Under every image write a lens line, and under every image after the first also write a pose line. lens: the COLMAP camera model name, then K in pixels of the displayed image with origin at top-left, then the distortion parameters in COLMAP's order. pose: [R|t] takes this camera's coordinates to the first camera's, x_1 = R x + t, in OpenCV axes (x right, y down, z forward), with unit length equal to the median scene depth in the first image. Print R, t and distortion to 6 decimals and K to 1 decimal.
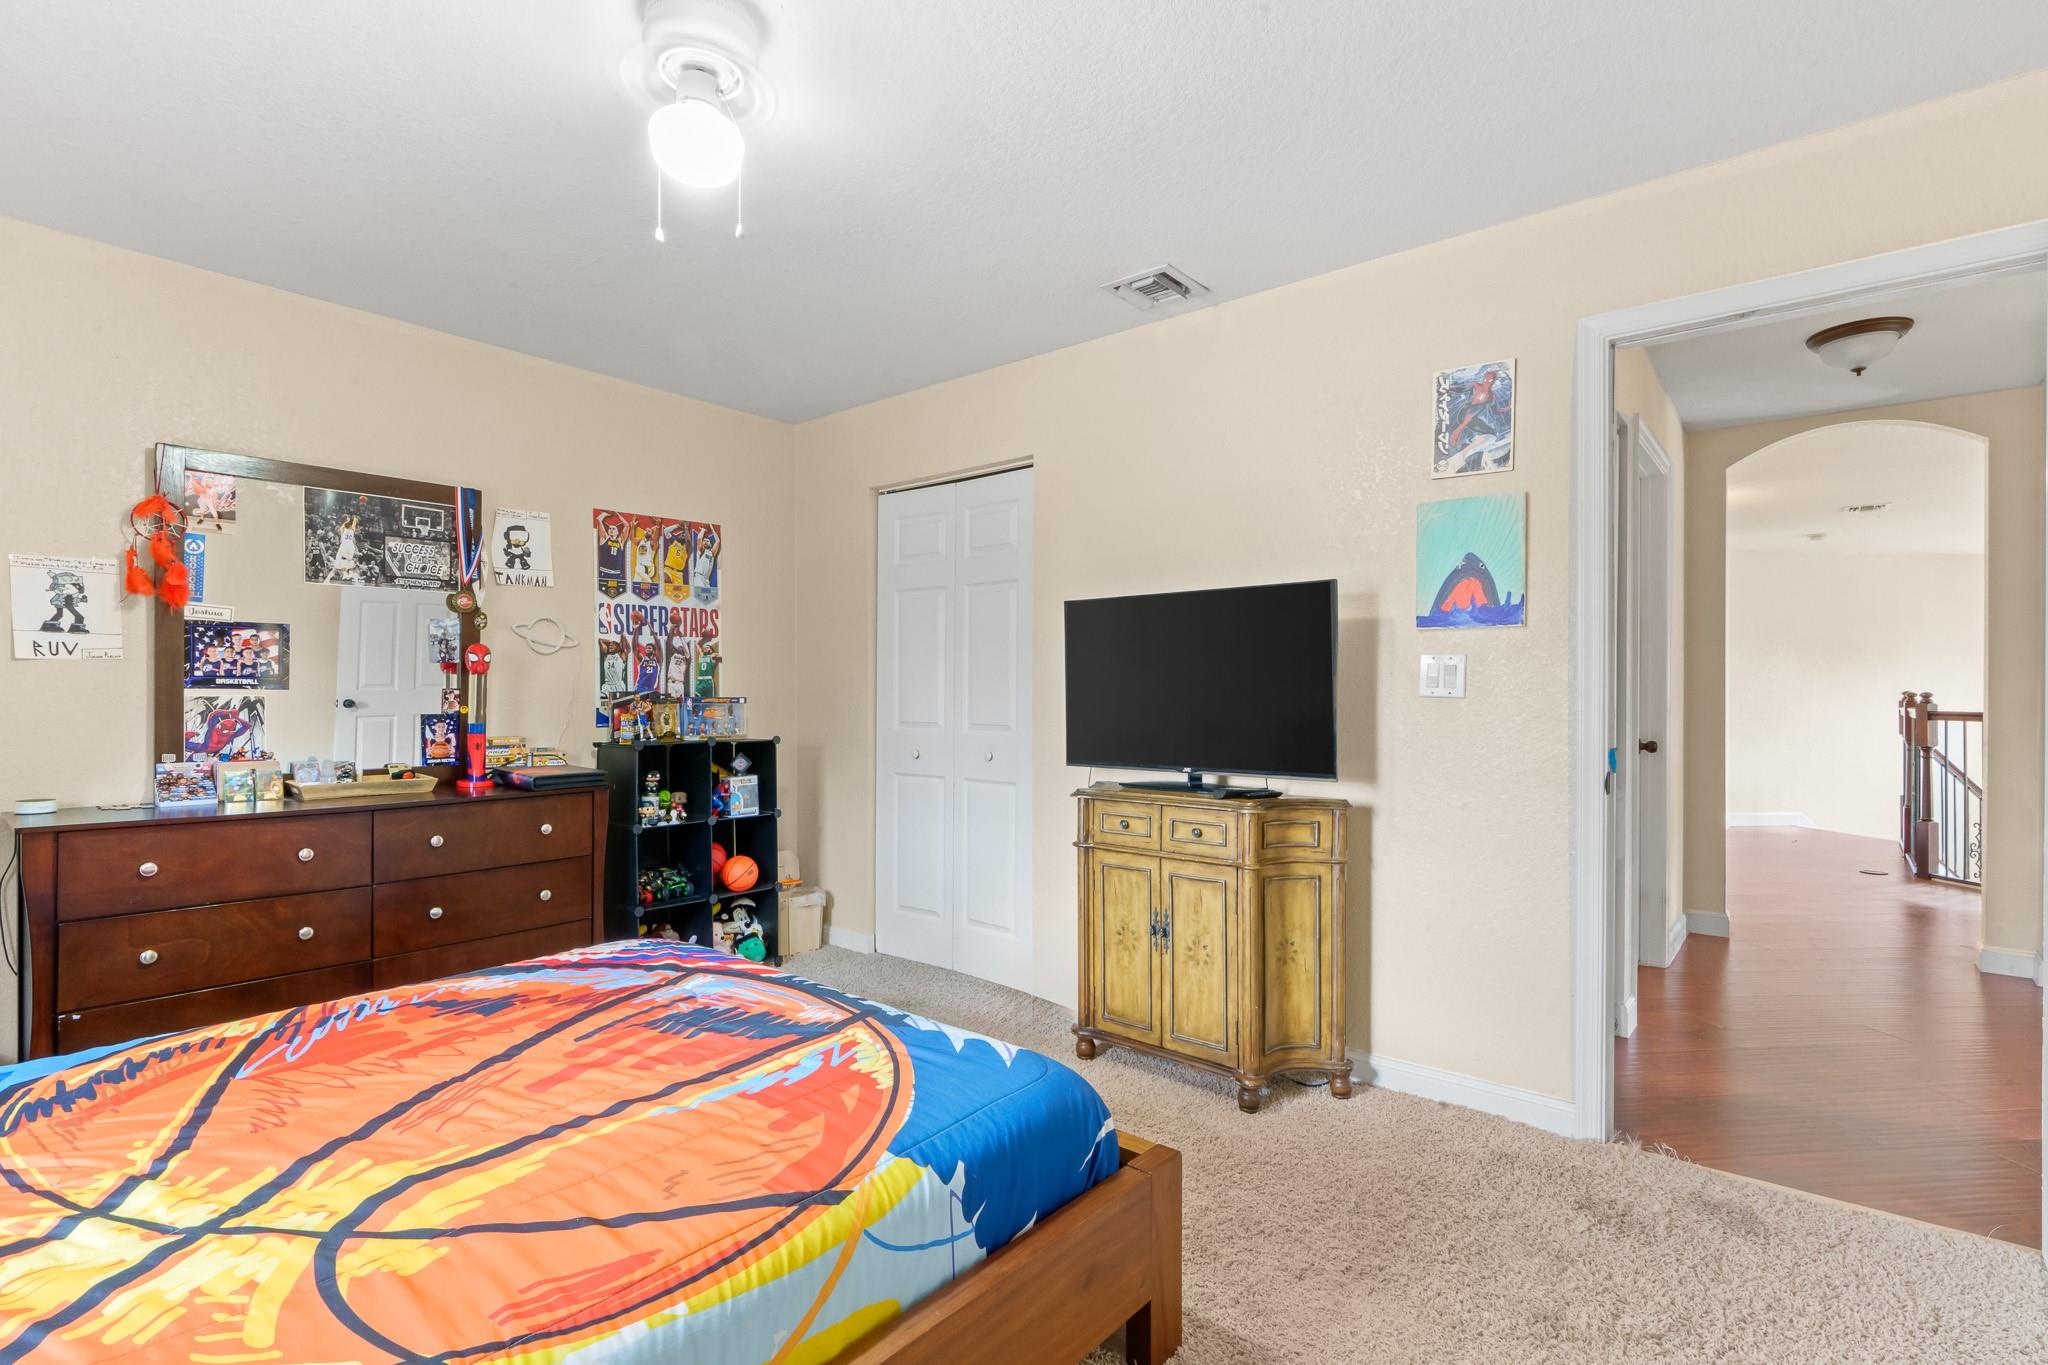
lens RADIAL K [[967.9, 0, 1024.0], [0, 967.9, 682.5], [0, 0, 1]] dist [0.002378, 0.000073]
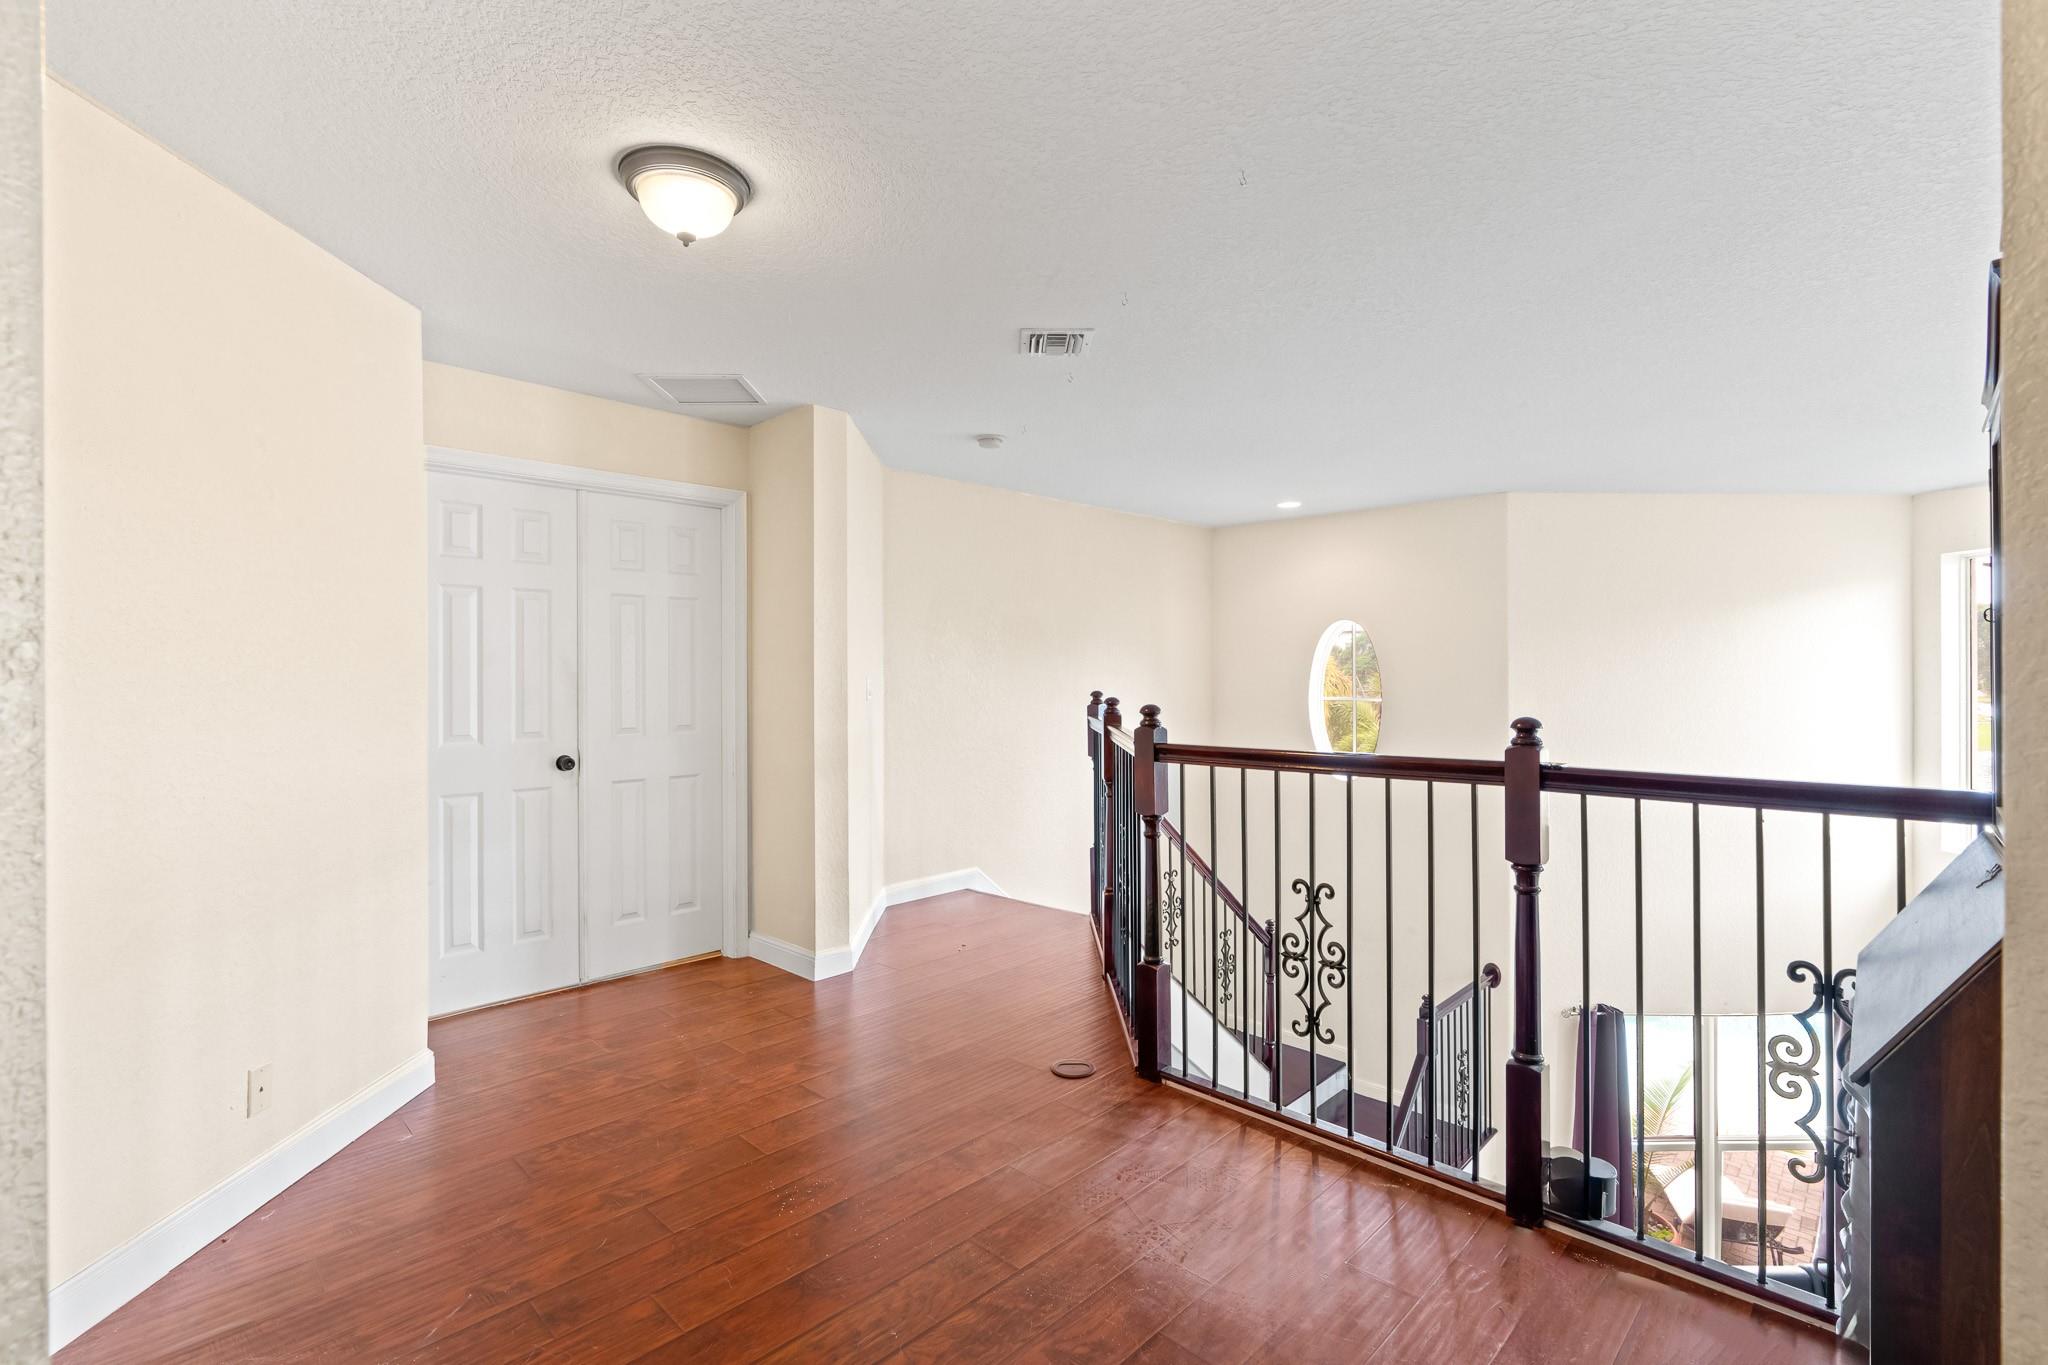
lens RADIAL K [[947.9, 0, 1025.5], [0, 947.9, 676.9], [0, 0, 1]] dist [-0.004158, 0.001264]
pose [[0.760869, -0.008861, 0.648845, 0.369747], [0.007339, 0.999960, 0.005050, -0.004920], [-0.648864, 0.000920, 0.760903, 0.438858]]
